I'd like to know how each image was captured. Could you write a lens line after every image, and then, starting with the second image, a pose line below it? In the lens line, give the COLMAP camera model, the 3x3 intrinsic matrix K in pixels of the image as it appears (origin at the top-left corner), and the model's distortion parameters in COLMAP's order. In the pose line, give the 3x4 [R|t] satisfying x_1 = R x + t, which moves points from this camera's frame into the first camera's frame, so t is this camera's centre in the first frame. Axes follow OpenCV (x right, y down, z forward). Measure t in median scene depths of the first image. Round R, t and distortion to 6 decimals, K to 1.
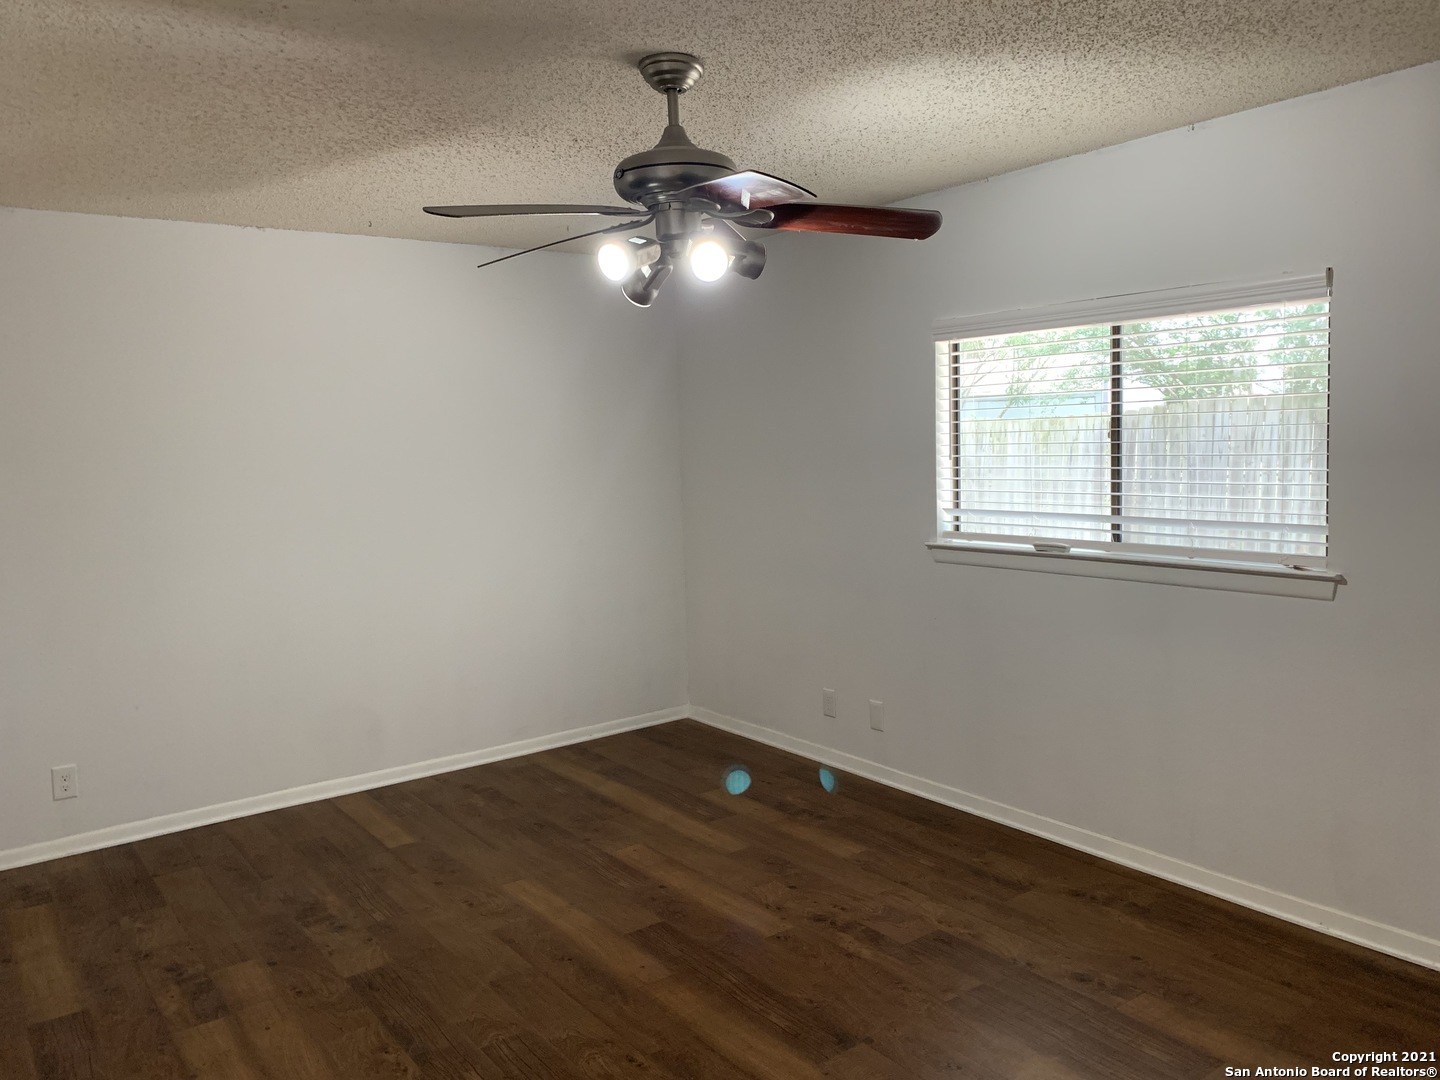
lens RADIAL K [[1099.0, 0, 714.1], [0, 1099.0, 520.2], [0, 0, 1]] dist [0.053075, -0.053554]
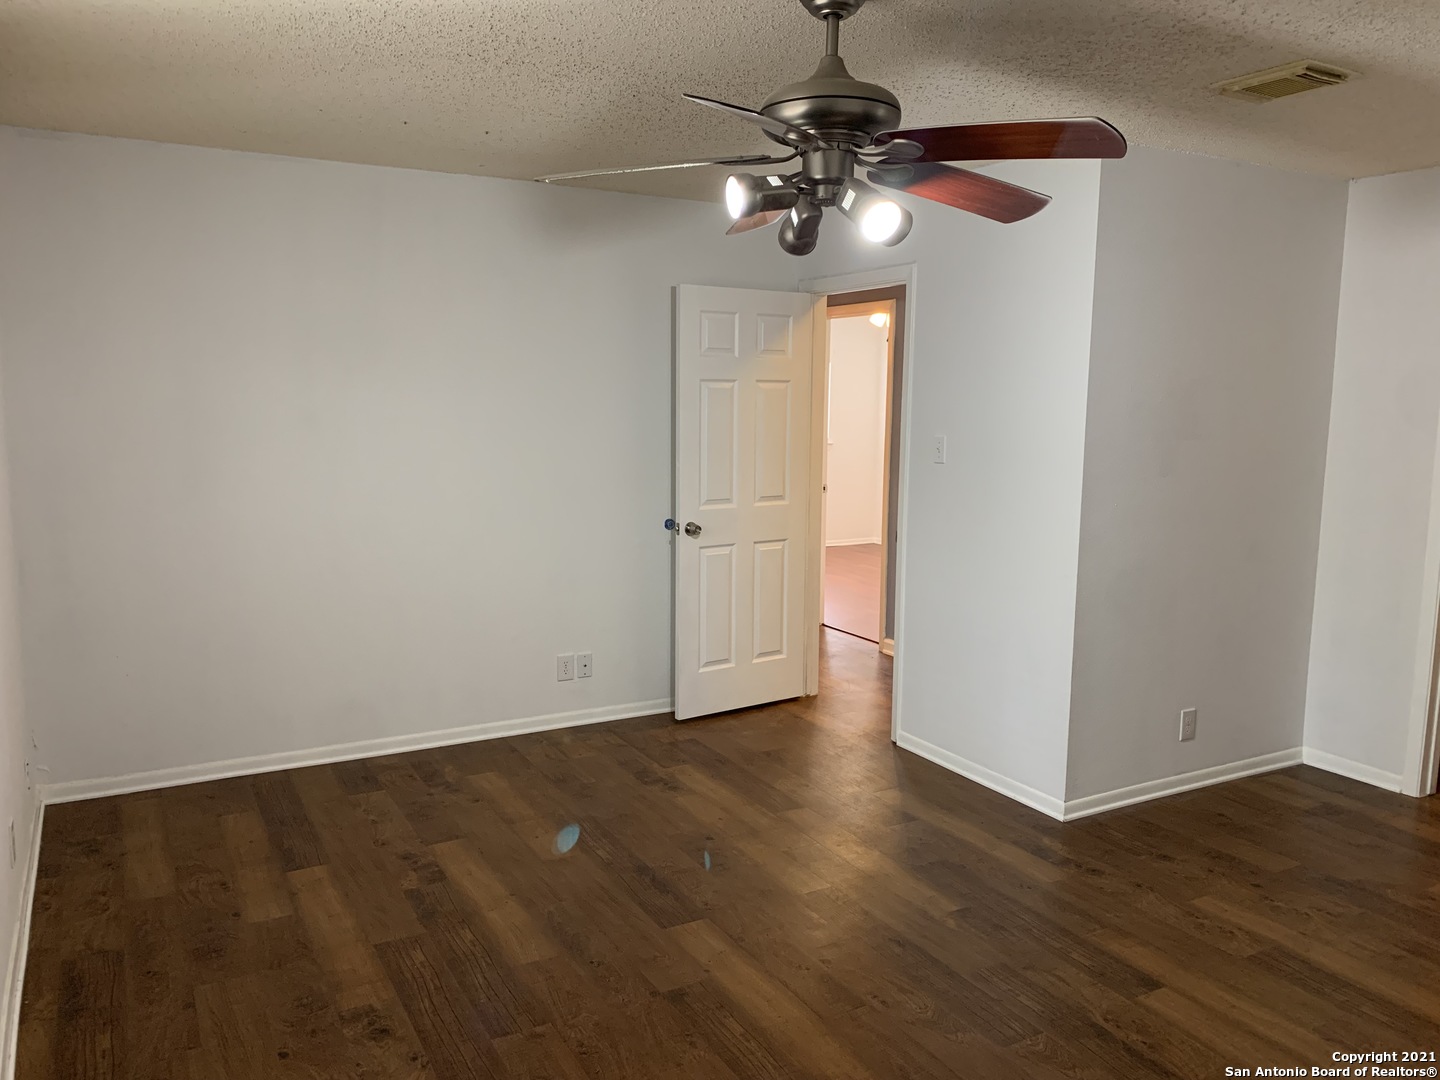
lens RADIAL K [[1099.7, 0, 720.0], [0, 1099.7, 540.0], [0, 0, 1]] dist [0.002572, -0.024492]
pose [[-0.992302, 0.005791, 0.123704, -0.049891], [0.032827, 0.975472, 0.217660, -0.161677], [-0.119409, 0.220046, -0.968154, 1.843131]]
